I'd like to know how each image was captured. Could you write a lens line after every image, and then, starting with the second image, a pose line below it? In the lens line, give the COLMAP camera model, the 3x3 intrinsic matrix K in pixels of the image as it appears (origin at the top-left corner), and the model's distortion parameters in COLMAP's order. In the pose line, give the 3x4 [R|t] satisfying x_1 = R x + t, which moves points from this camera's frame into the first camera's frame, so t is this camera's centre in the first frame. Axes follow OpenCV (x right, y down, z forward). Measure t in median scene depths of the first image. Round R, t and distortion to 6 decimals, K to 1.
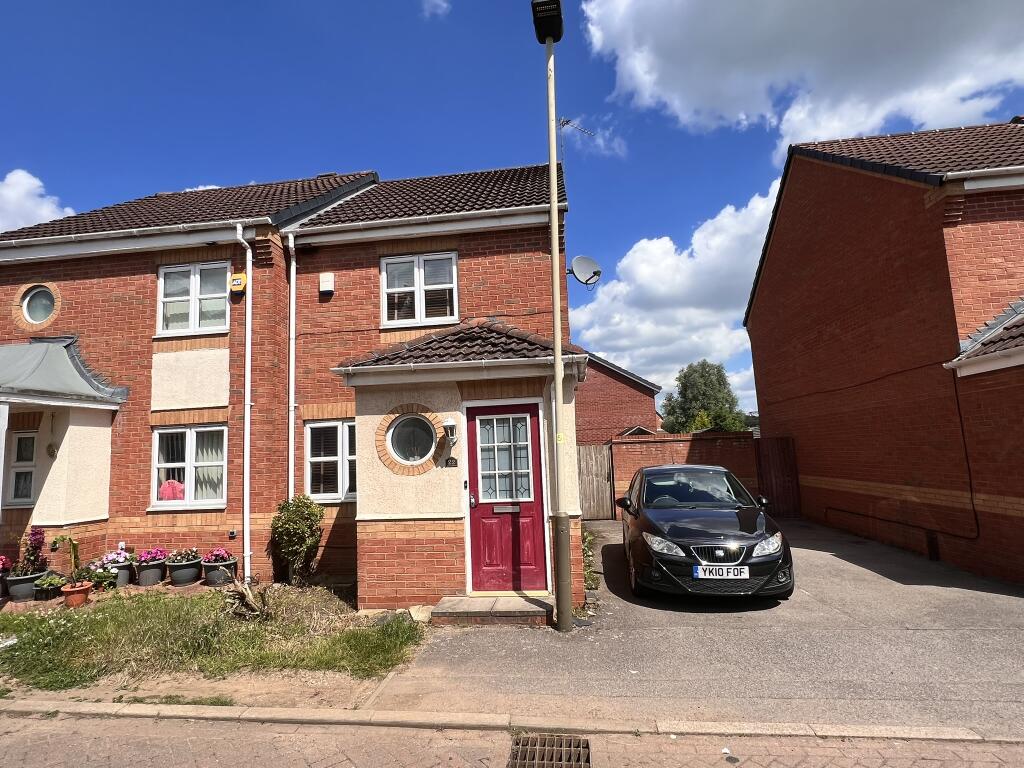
lens RADIAL K [[523.5, 0, 513.1], [0, 523.5, 389.1], [0, 0, 1]] dist [0.001114, 0.000149]
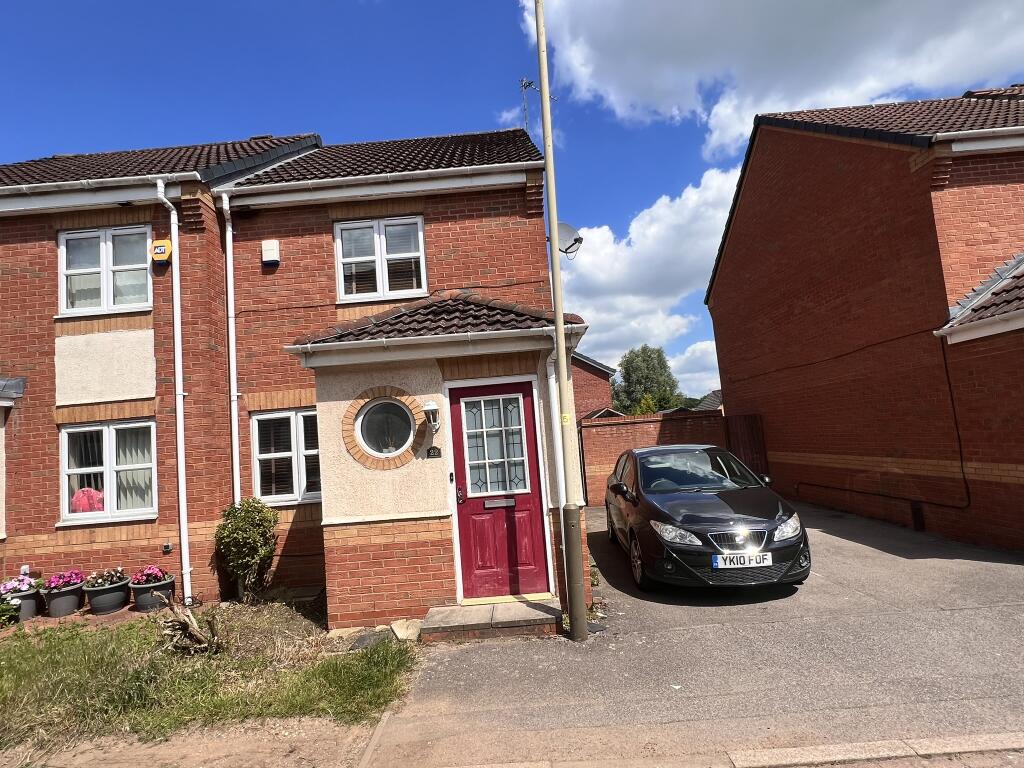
lens RADIAL K [[523.5, 0, 513.1], [0, 523.5, 389.1], [0, 0, 1]] dist [0.001114, 0.000149]
pose [[0.994081, -0.028900, 0.104728, -0.063116], [0.026631, 0.999381, 0.023004, 0.015928], [-0.105328, -0.020079, 0.994235, 0.108187]]
